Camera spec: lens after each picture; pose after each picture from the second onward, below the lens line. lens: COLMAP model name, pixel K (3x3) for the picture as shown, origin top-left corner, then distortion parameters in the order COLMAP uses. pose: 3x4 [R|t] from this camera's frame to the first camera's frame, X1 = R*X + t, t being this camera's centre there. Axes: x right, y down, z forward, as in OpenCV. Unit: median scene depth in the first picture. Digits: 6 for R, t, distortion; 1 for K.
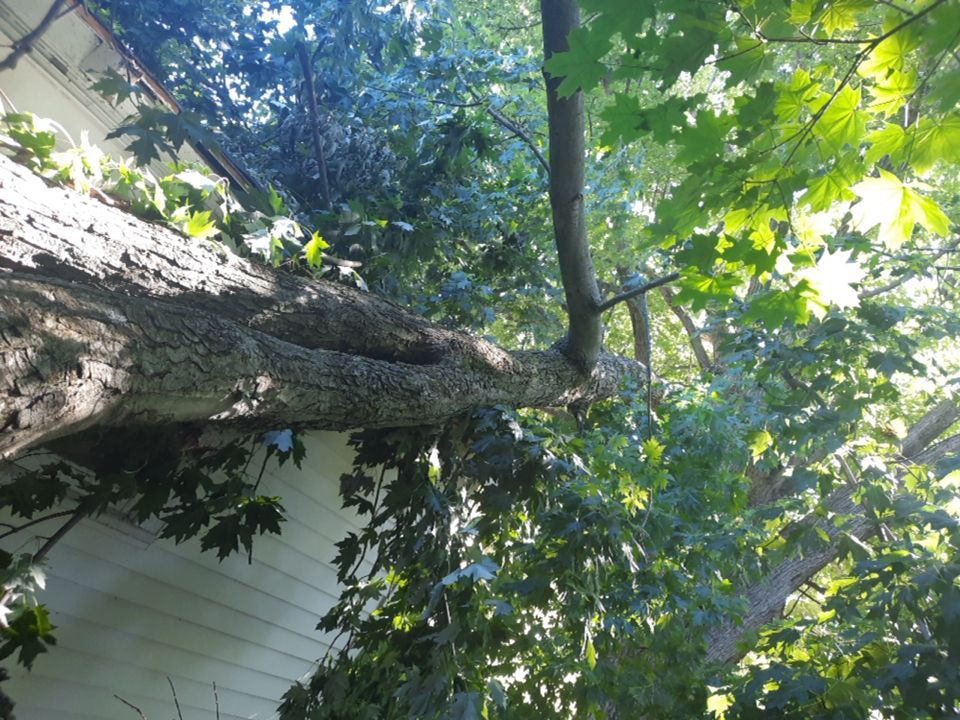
lens RADIAL K [[708.5, 0, 485.0], [0, 708.5, 363.0], [0, 0, 1]] dist [0.033538, -0.024782]
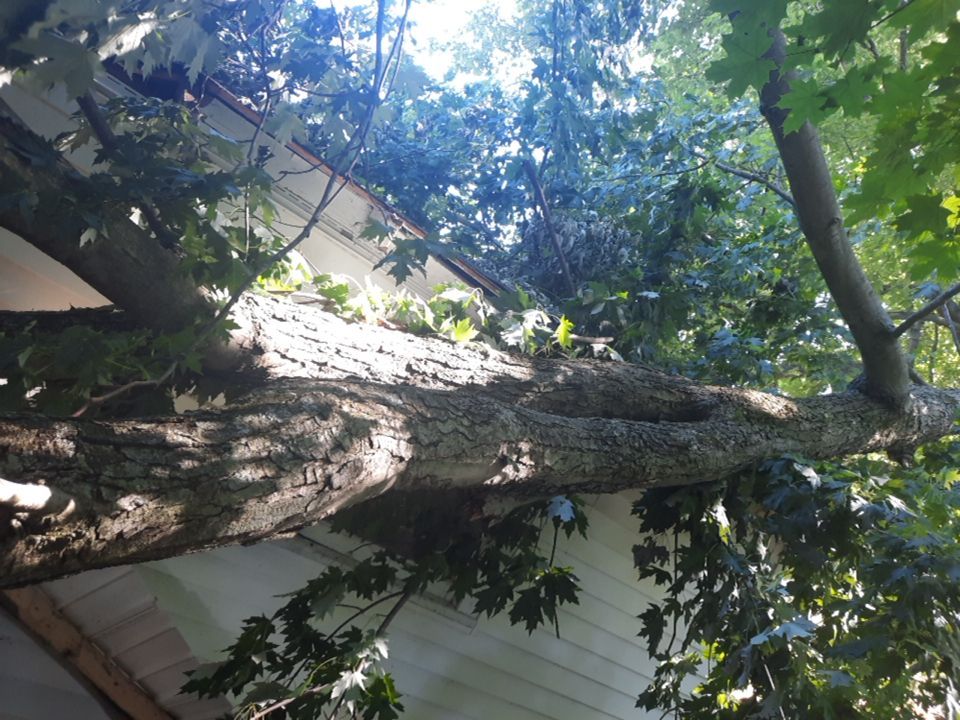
lens RADIAL K [[708.5, 0, 478.5], [0, 708.5, 359.4], [0, 0, 1]] dist [0.033538, -0.024782]
pose [[0.902075, -0.206440, -0.379002, 0.042335], [0.152934, 0.974095, -0.166581, 0.039709], [0.403573, 0.092306, 0.910279, -0.031294]]
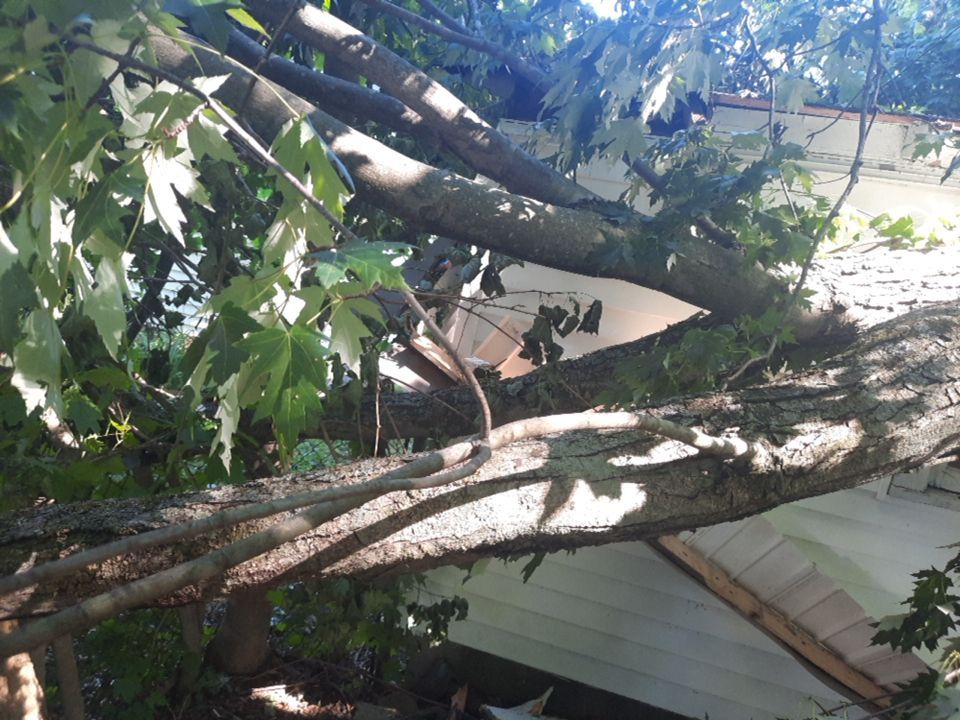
lens RADIAL K [[708.5, 0, 484.8], [0, 708.5, 362.8], [0, 0, 1]] dist [0.033538, -0.024782]
pose [[0.326785, -0.402700, -0.855011, 0.059544], [0.273419, 0.906276, -0.322344, 0.065059], [0.904684, -0.128439, 0.406263, -0.106378]]
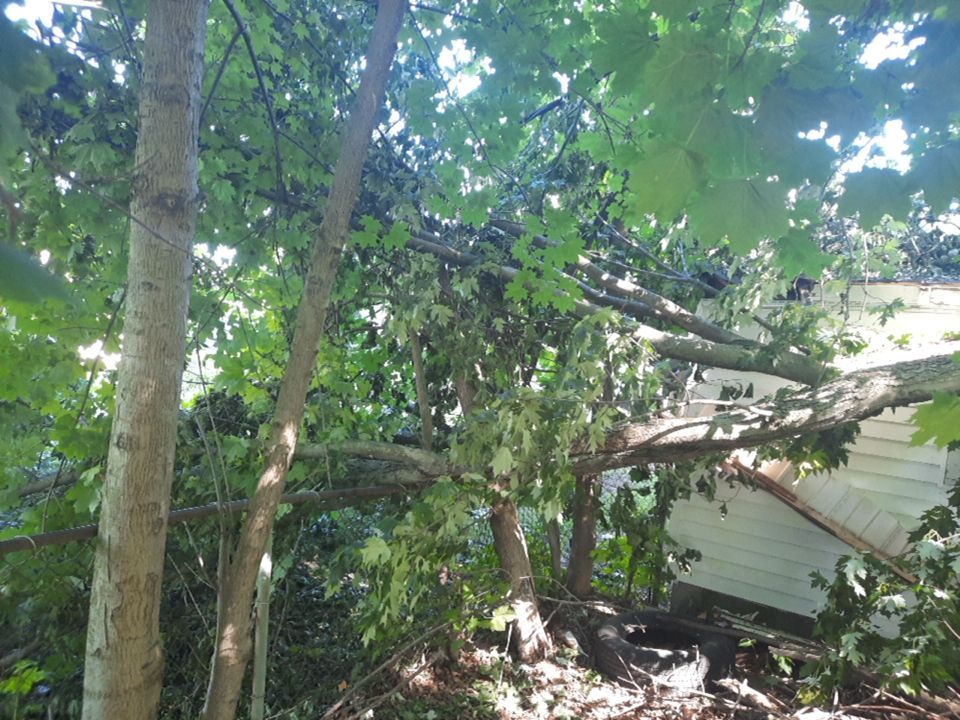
lens RADIAL K [[708.5, 0, 473.4], [0, 708.5, 356.0], [0, 0, 1]] dist [0.033538, -0.024782]
pose [[0.022873, -0.567982, -0.822723, 0.931700], [0.165093, 0.813786, -0.557222, 0.602714], [0.986013, -0.123080, 0.112384, -0.529157]]
